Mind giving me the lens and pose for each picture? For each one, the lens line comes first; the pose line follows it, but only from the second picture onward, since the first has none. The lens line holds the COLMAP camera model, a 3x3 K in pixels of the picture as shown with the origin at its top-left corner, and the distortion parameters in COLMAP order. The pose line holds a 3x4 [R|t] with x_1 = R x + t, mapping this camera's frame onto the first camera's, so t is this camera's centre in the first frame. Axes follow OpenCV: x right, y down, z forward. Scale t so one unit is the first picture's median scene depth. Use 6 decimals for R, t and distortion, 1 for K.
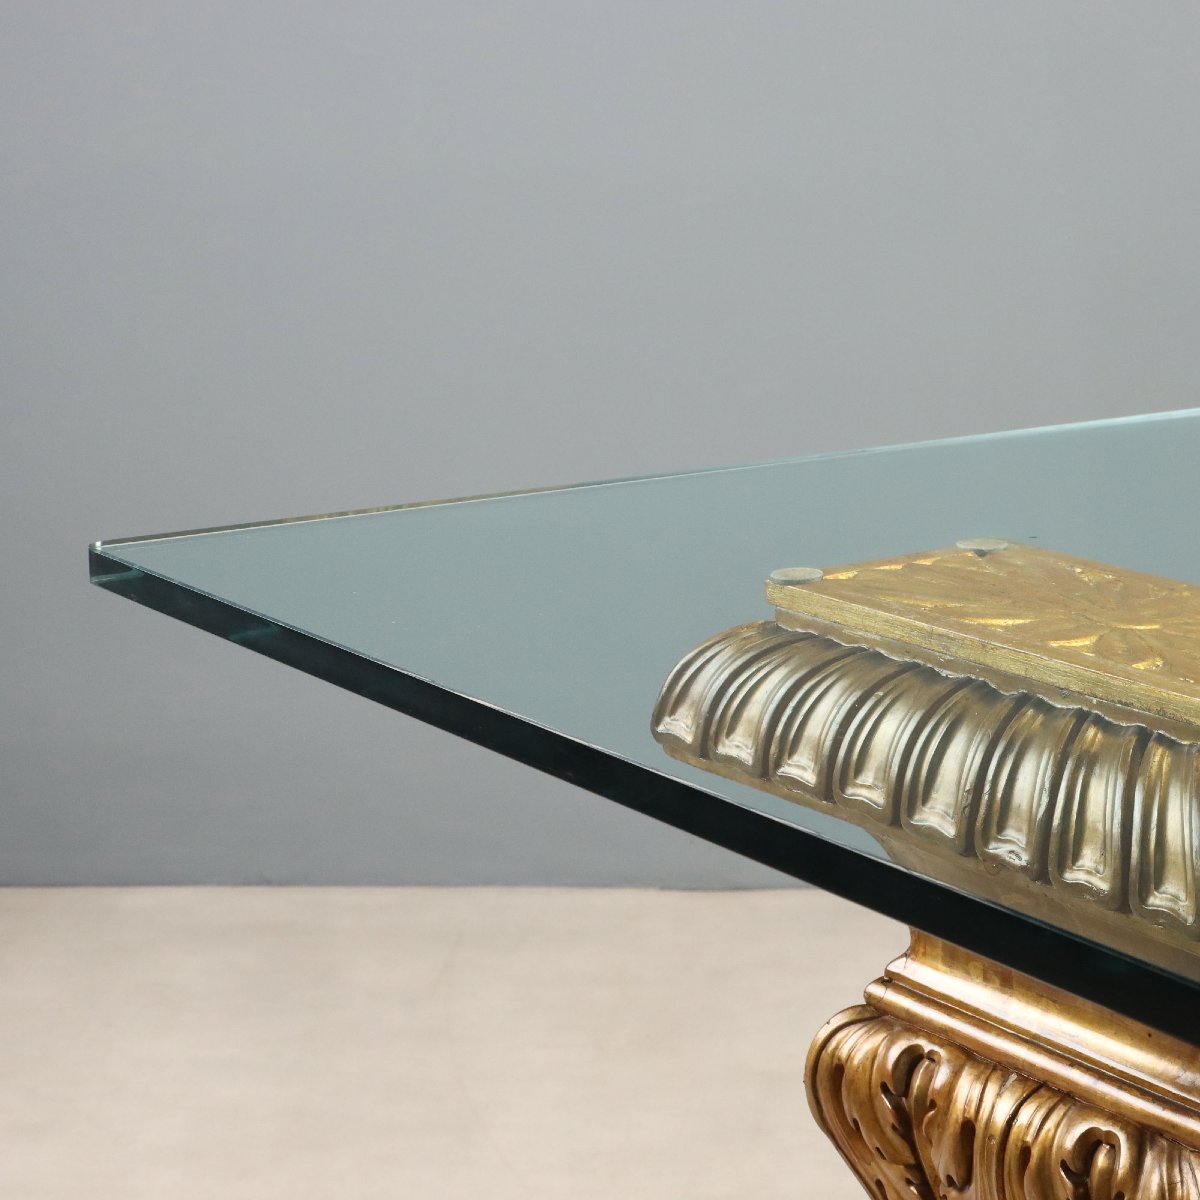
lens RADIAL K [[3082.0, 0, 601.3], [0, 3082.0, 600.6], [0, 0, 1]] dist [-0.027481, 0.000000]
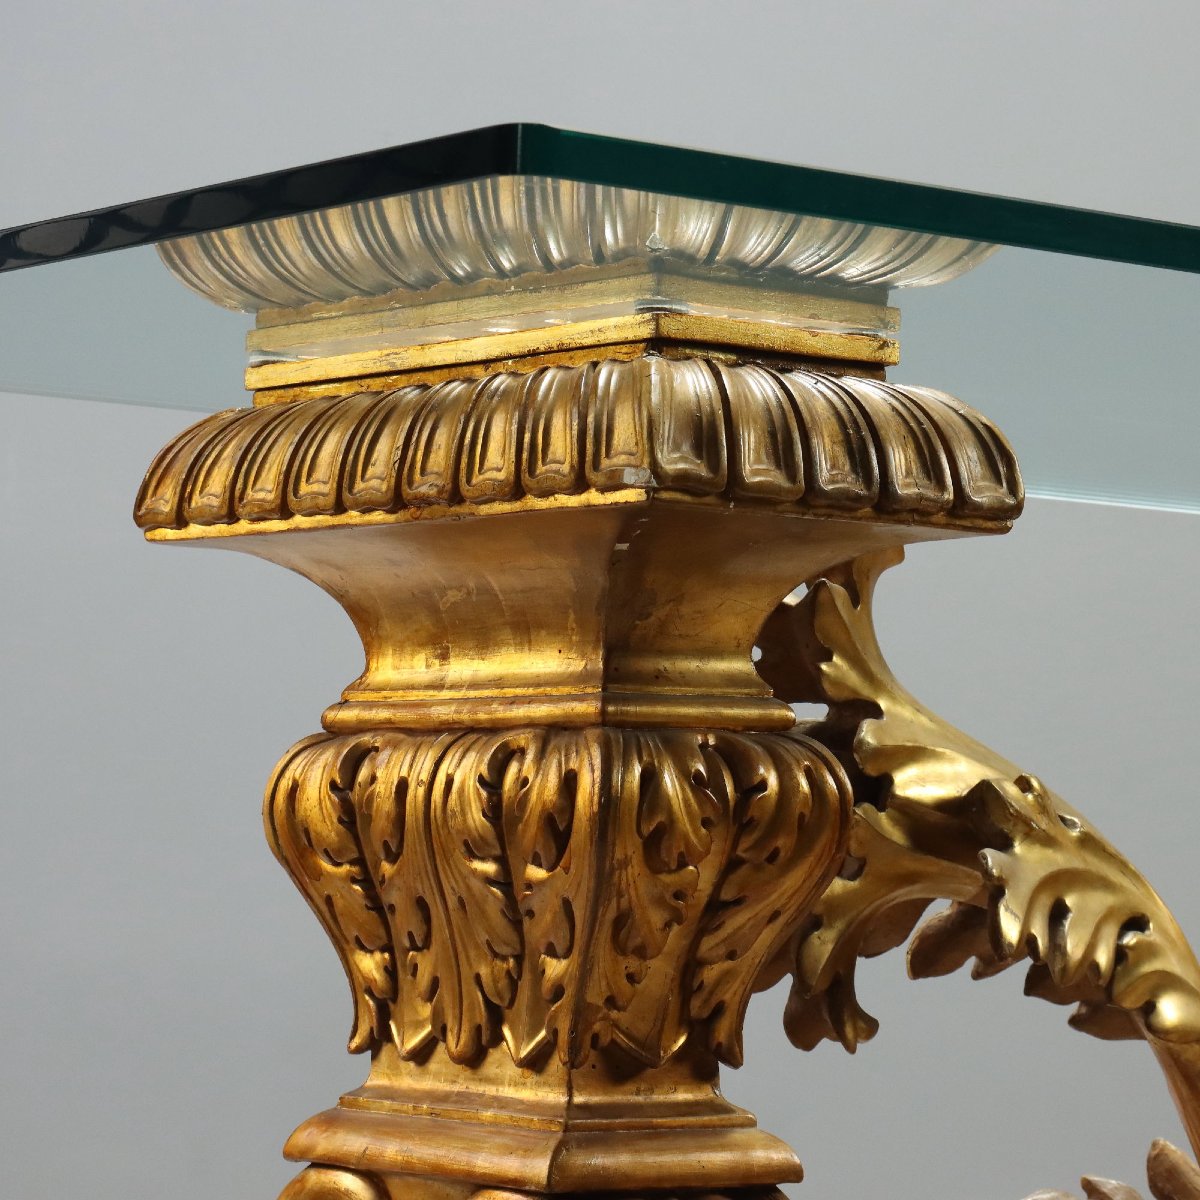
lens RADIAL K [[4081.1, 0, 600.0], [0, 4081.1, 598.7], [0, 0, 1]] dist [0.052047, 0.000000]
pose [[0.997044, 0.047313, 0.060535, 0.095877], [-0.029372, 0.962771, -0.268716, 0.469263], [-0.070996, 0.266144, 0.961315, -0.359170]]
